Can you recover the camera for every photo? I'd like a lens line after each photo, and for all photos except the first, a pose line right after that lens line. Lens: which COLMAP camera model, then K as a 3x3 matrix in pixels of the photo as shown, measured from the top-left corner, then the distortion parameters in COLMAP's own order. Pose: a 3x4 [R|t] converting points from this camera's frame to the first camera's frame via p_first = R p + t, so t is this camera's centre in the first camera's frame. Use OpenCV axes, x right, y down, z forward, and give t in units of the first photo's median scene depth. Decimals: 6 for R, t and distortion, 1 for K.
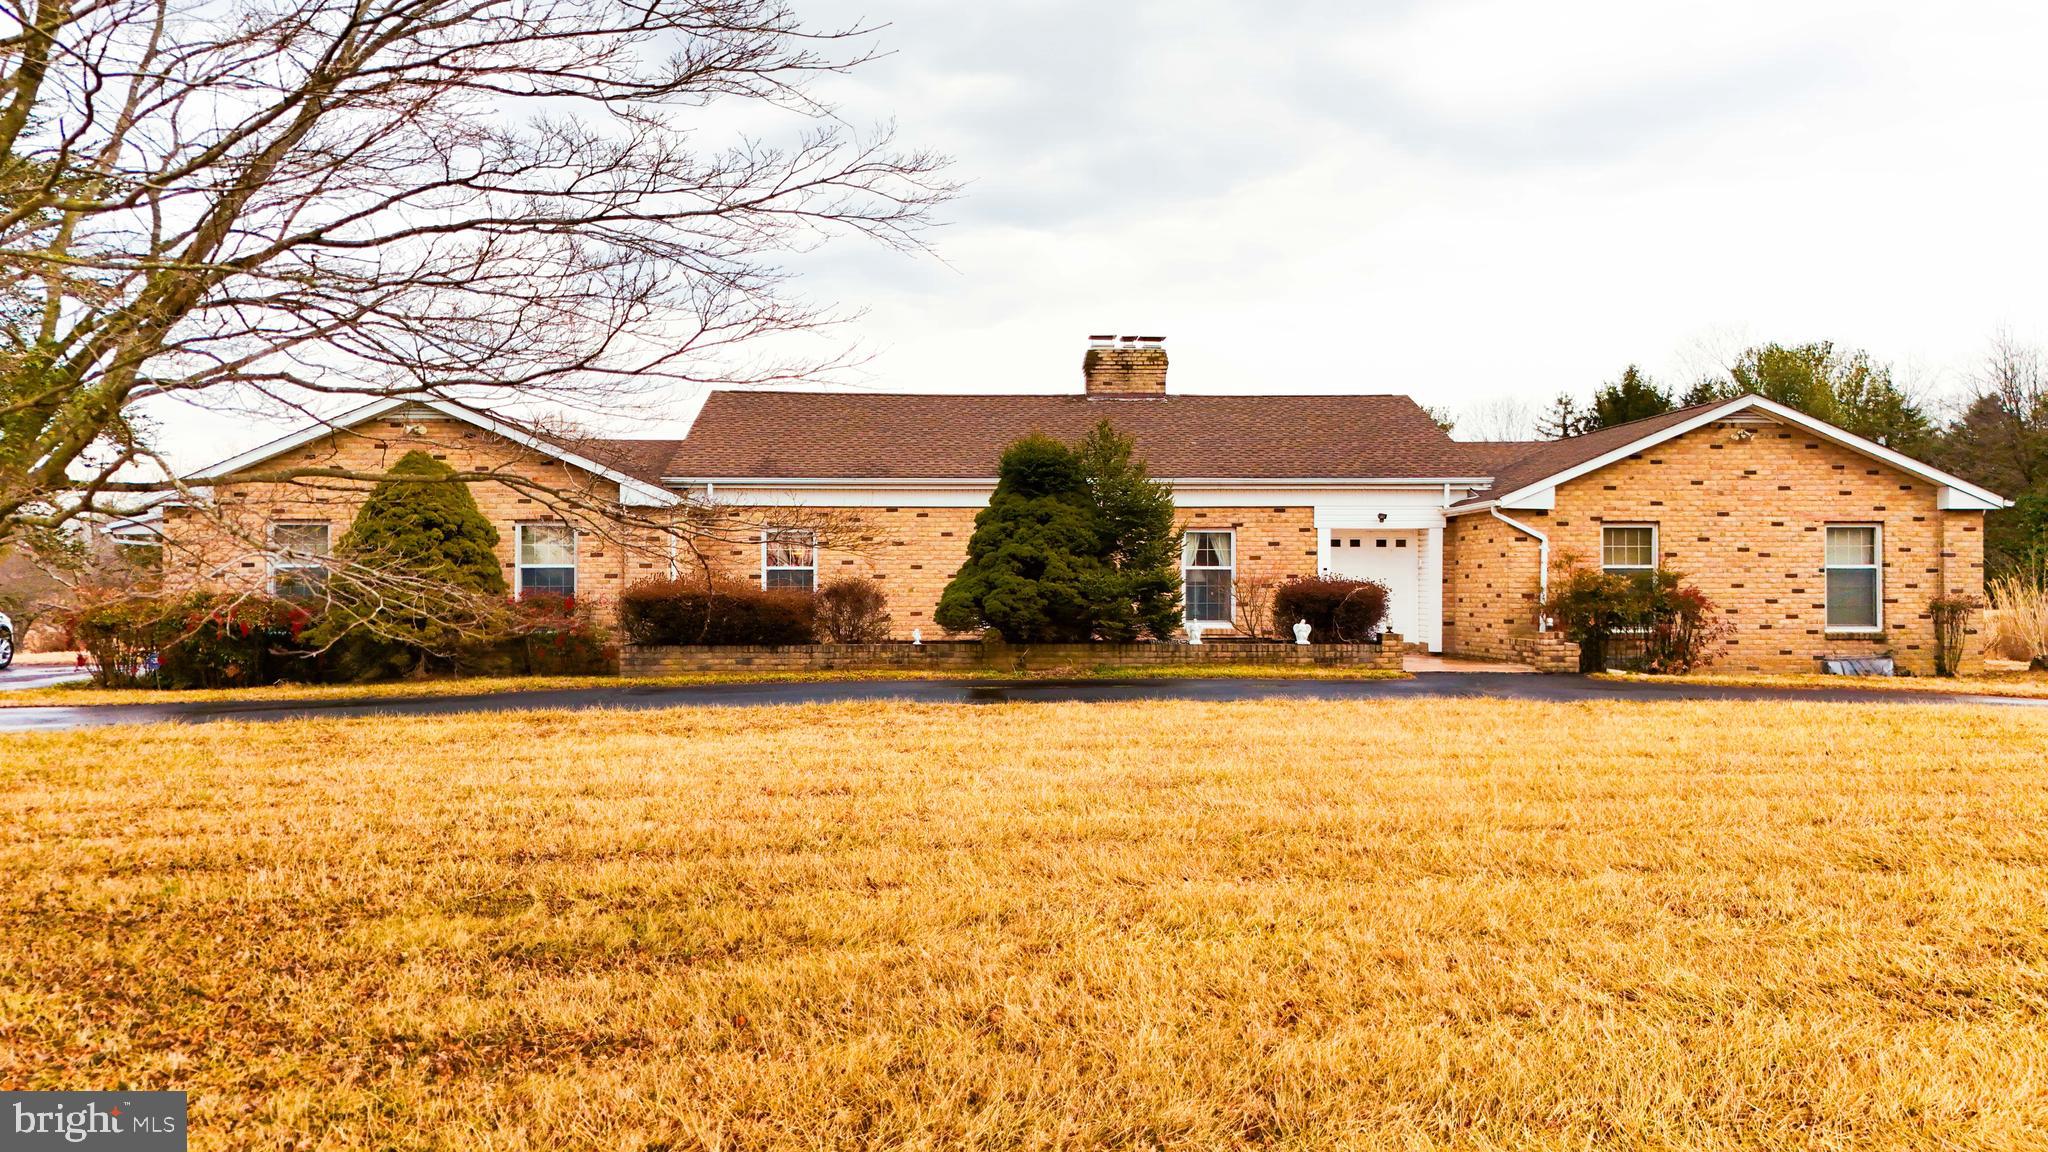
lens RADIAL K [[1492.7, 0, 1023.0], [0, 1492.7, 578.1], [0, 0, 1]] dist [-0.003145, -0.000008]
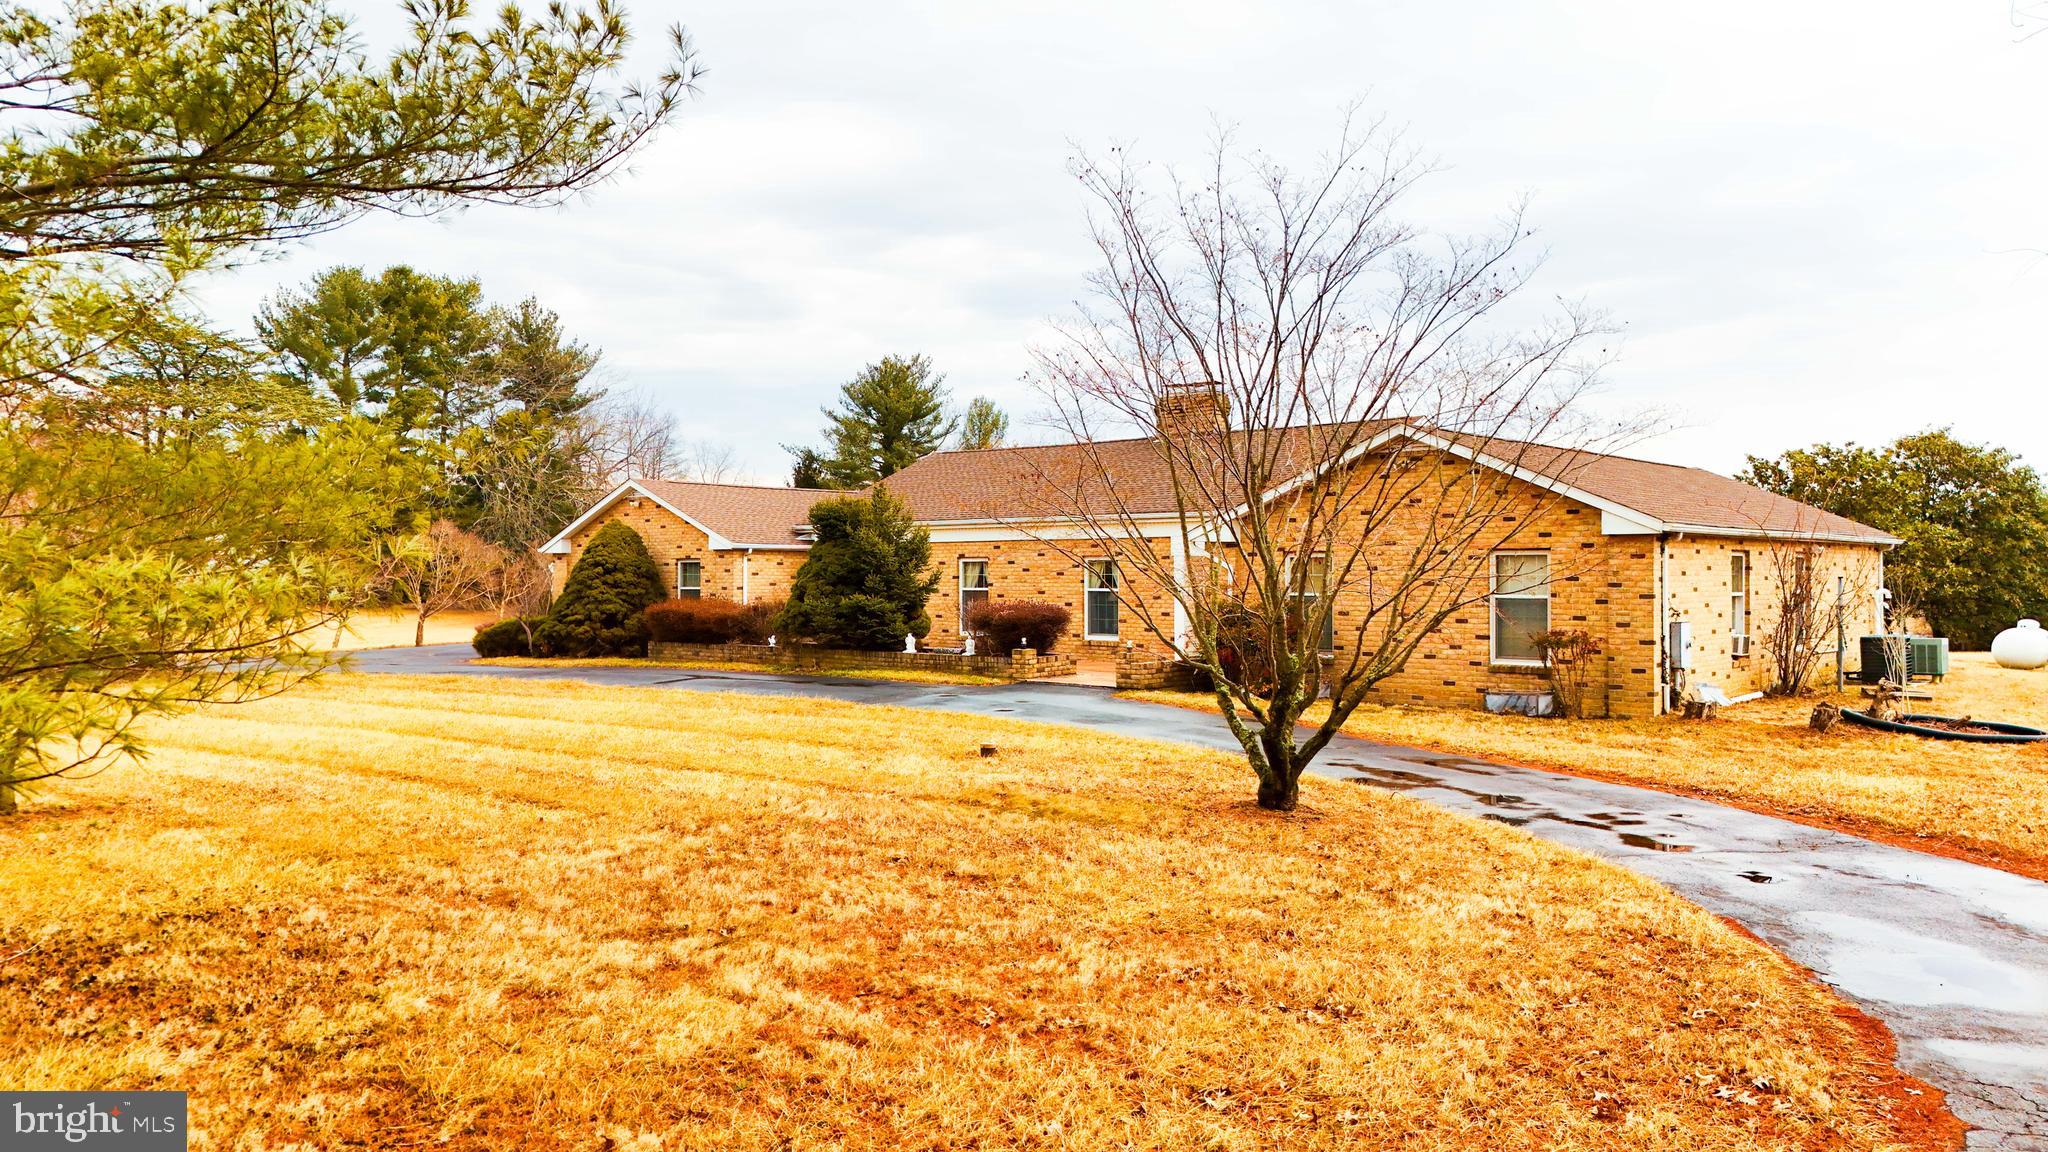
lens RADIAL K [[1492.7, 0, 1023.3], [0, 1492.7, 577.2], [0, 0, 1]] dist [-0.003145, -0.000008]
pose [[0.733015, 0.001096, -0.680211, 0.973245], [0.004080, 0.999974, 0.006007, -0.026973], [0.680200, -0.007178, 0.732991, 0.090620]]
